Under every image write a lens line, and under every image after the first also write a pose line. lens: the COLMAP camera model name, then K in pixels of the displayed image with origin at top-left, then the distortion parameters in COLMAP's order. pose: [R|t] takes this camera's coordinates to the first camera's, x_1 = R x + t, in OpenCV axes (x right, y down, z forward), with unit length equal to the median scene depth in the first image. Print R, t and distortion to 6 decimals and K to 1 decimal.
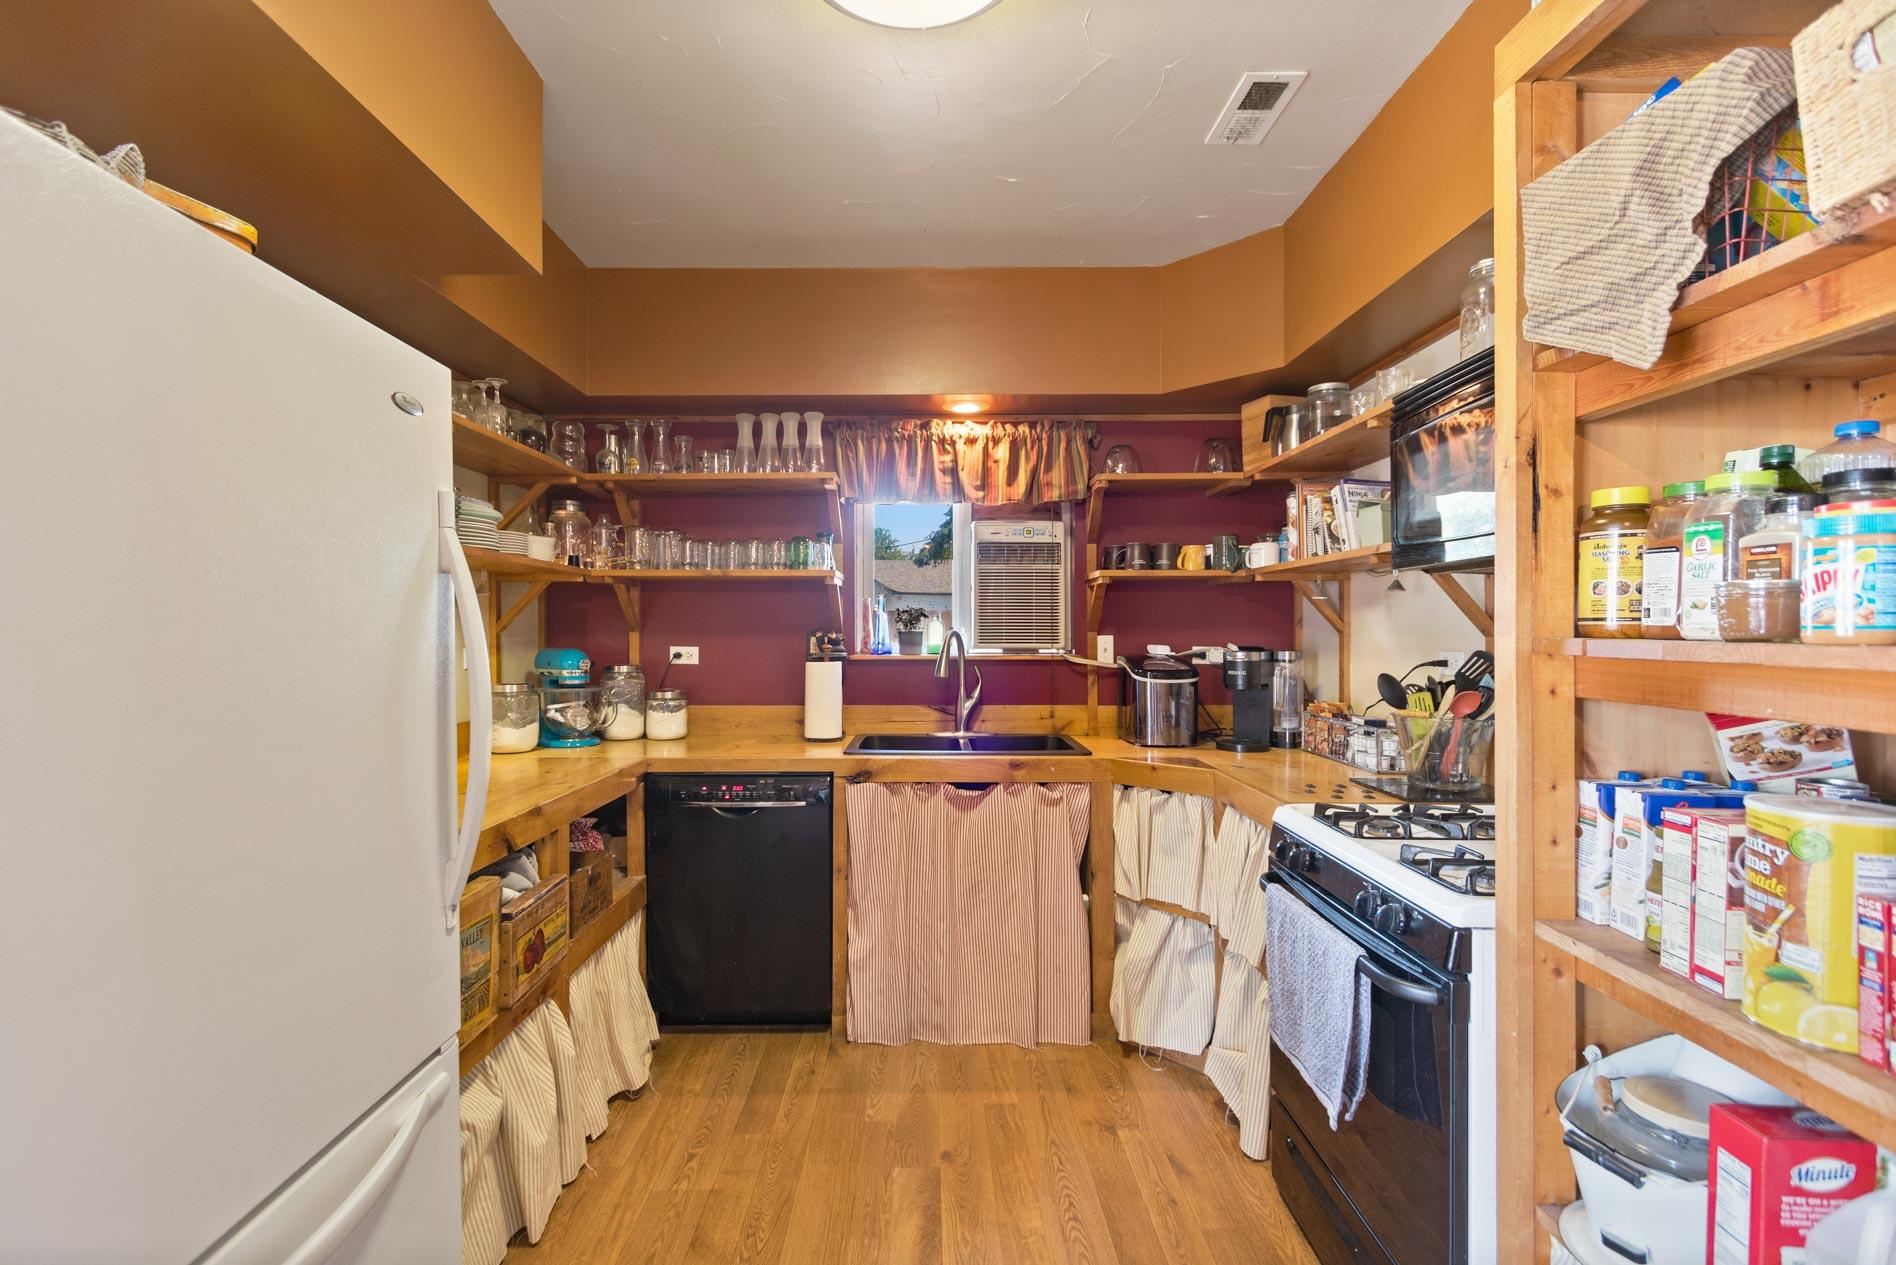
lens RADIAL K [[876.0, 0, 933.2], [0, 876.0, 637.7], [0, 0, 1]] dist [0.000563, -0.000212]
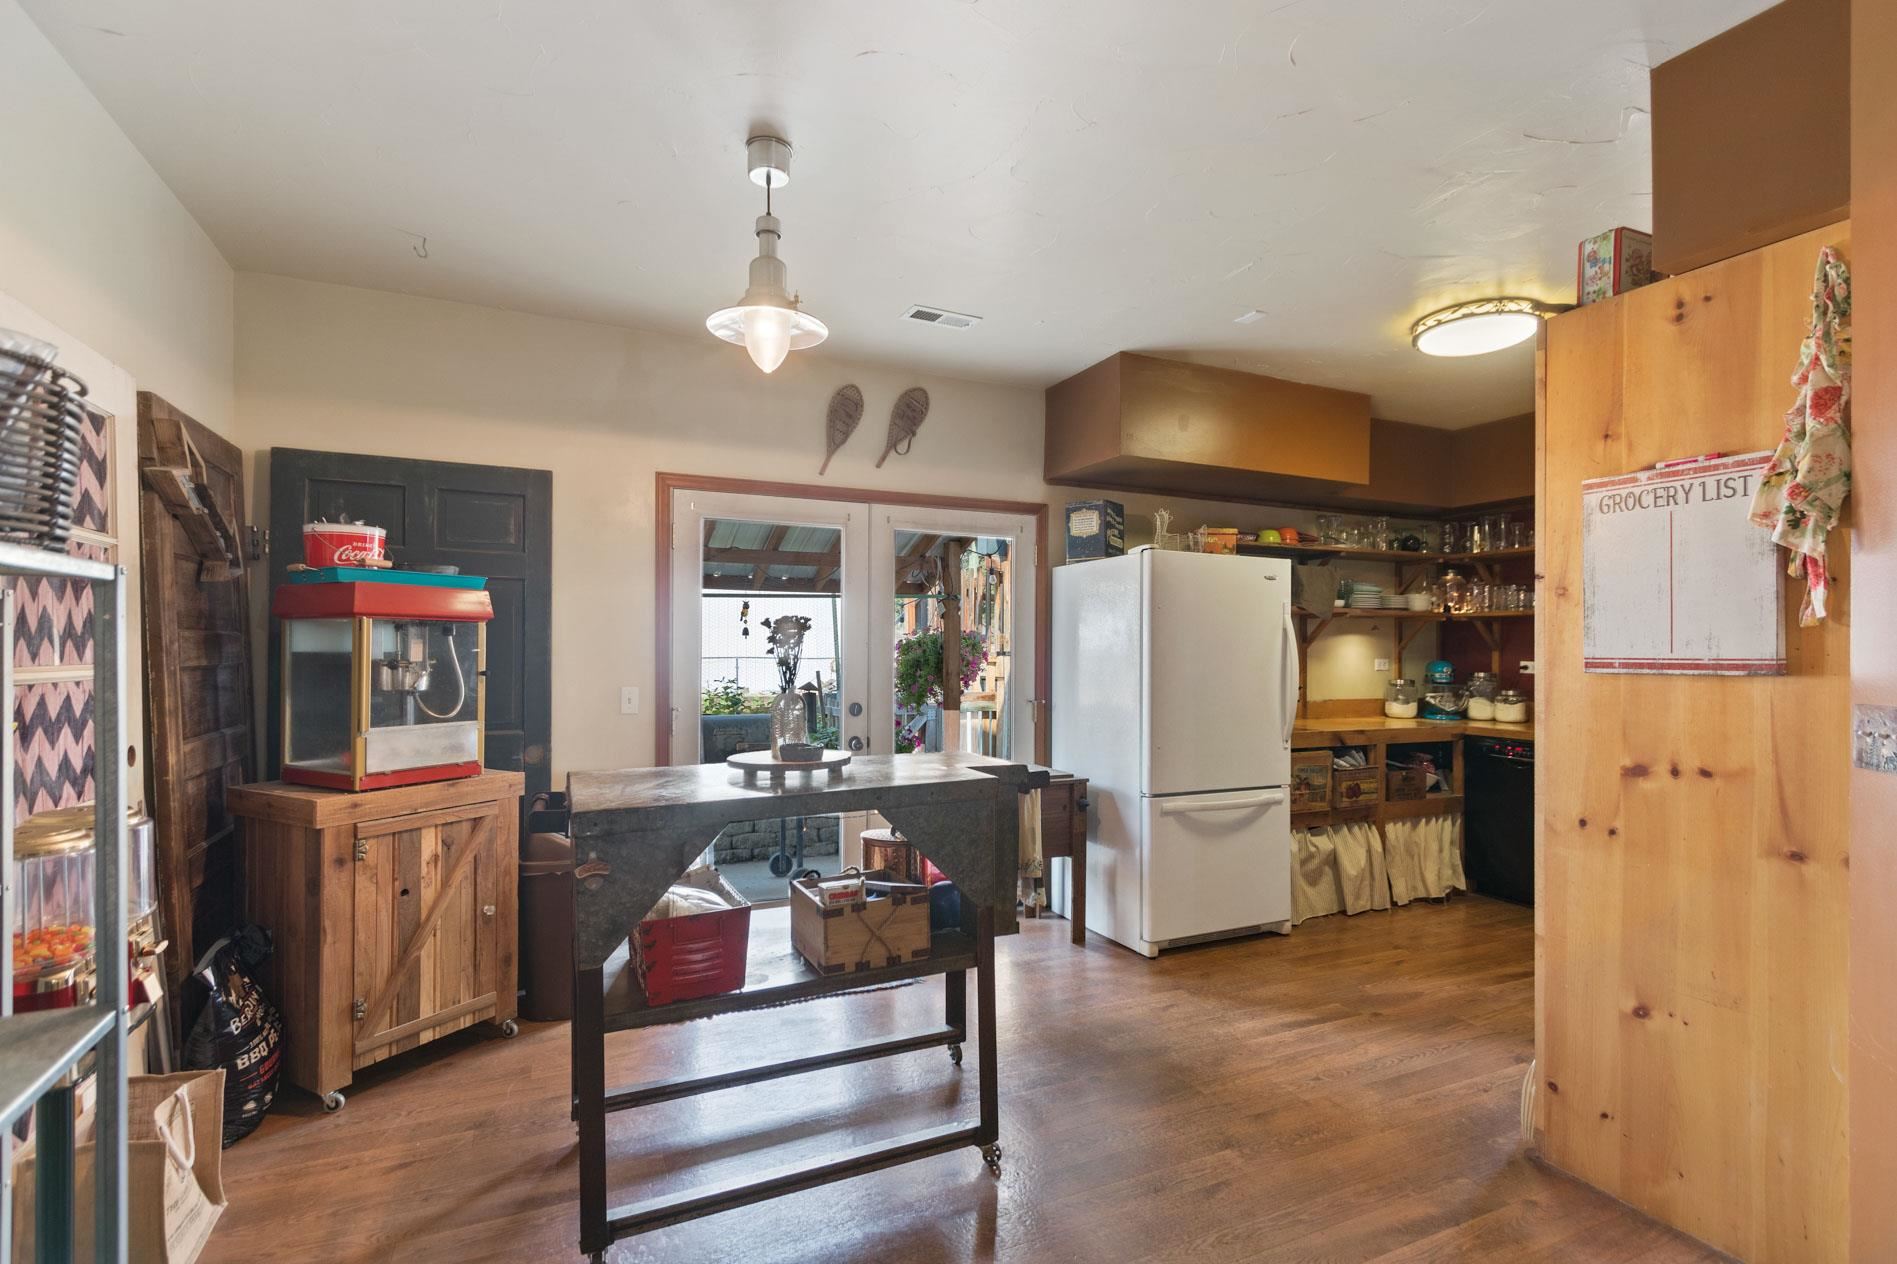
lens RADIAL K [[876.5, 0, 947.4], [0, 876.5, 646.5], [0, 0, 1]] dist [0.000563, -0.000212]
pose [[0.416624, 0.000997, -0.909079, 0.694452], [-0.013239, 0.999900, -0.004970, 0.005448], [0.908983, 0.014106, 0.416595, -0.538027]]
